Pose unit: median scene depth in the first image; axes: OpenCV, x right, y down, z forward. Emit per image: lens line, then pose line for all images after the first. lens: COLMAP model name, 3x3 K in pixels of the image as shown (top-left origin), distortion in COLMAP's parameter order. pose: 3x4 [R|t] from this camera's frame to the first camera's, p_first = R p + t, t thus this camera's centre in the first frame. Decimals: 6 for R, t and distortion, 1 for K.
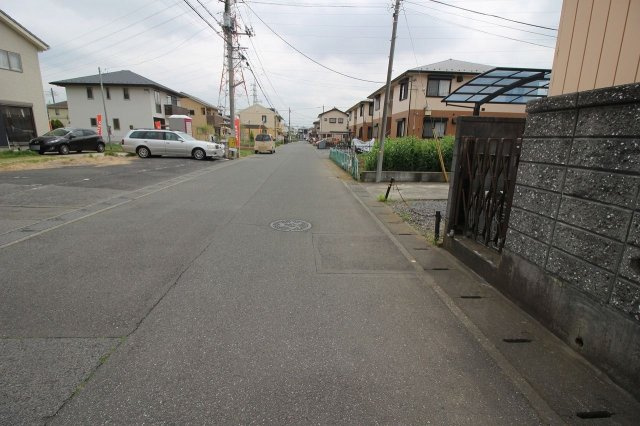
lens RADIAL K [[298.2, 0, 322.1], [0, 298.2, 210.7], [0, 0, 1]] dist [0.007527, -0.014117]
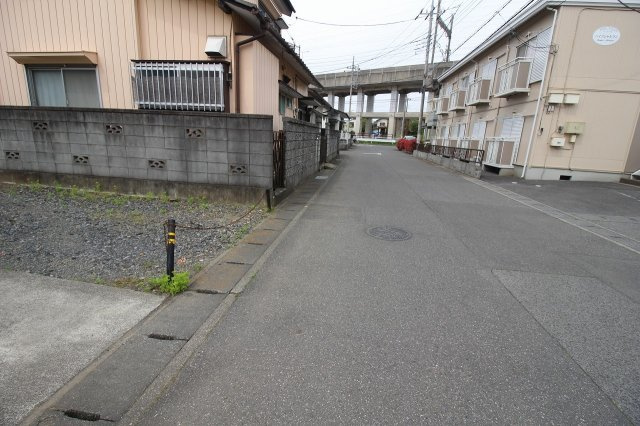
lens RADIAL K [[298.2, 0, 322.1], [0, 298.2, 210.7], [0, 0, 1]] dist [0.007527, -0.014117]
pose [[-0.983062, -0.049588, 0.176440, -0.059968], [0.038654, 0.884950, 0.464080, -0.462626], [-0.179153, 0.463039, -0.868043, 1.959656]]
